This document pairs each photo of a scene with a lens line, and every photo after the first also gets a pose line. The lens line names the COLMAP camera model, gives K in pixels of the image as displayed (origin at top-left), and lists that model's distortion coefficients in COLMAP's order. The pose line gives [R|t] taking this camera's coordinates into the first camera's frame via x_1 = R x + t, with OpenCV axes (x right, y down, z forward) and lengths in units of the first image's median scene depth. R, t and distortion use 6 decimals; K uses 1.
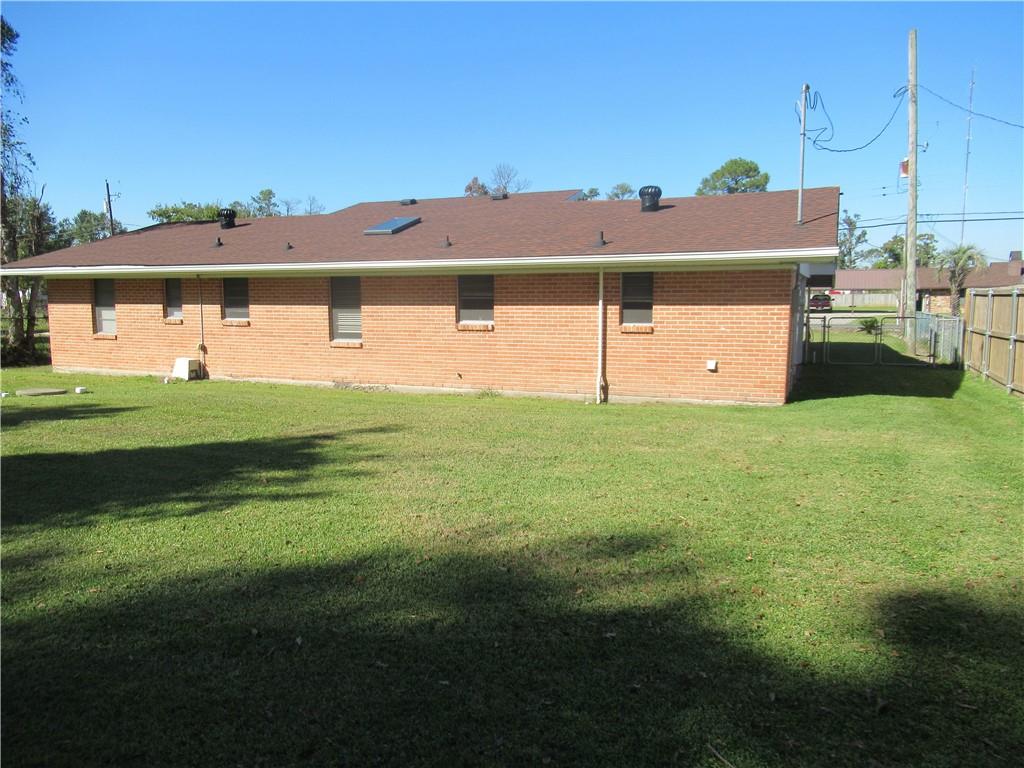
lens RADIAL K [[774.4, 0, 514.2], [0, 774.4, 385.5], [0, 0, 1]] dist [-0.014364, -0.002692]
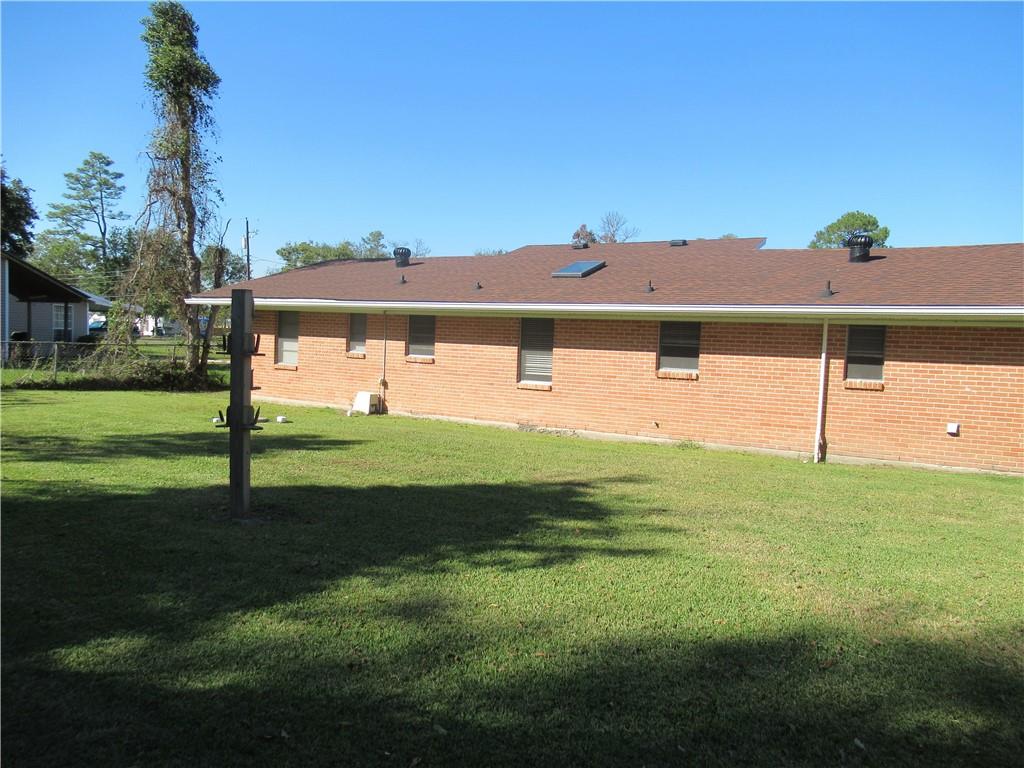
lens RADIAL K [[774.4, 0, 508.3], [0, 774.4, 378.4], [0, 0, 1]] dist [-0.014364, -0.002692]
pose [[0.992050, 0.045875, -0.117185, -0.149163], [-0.053603, 0.996531, -0.063663, 0.001165], [0.113858, 0.069438, 0.991068, 0.022923]]
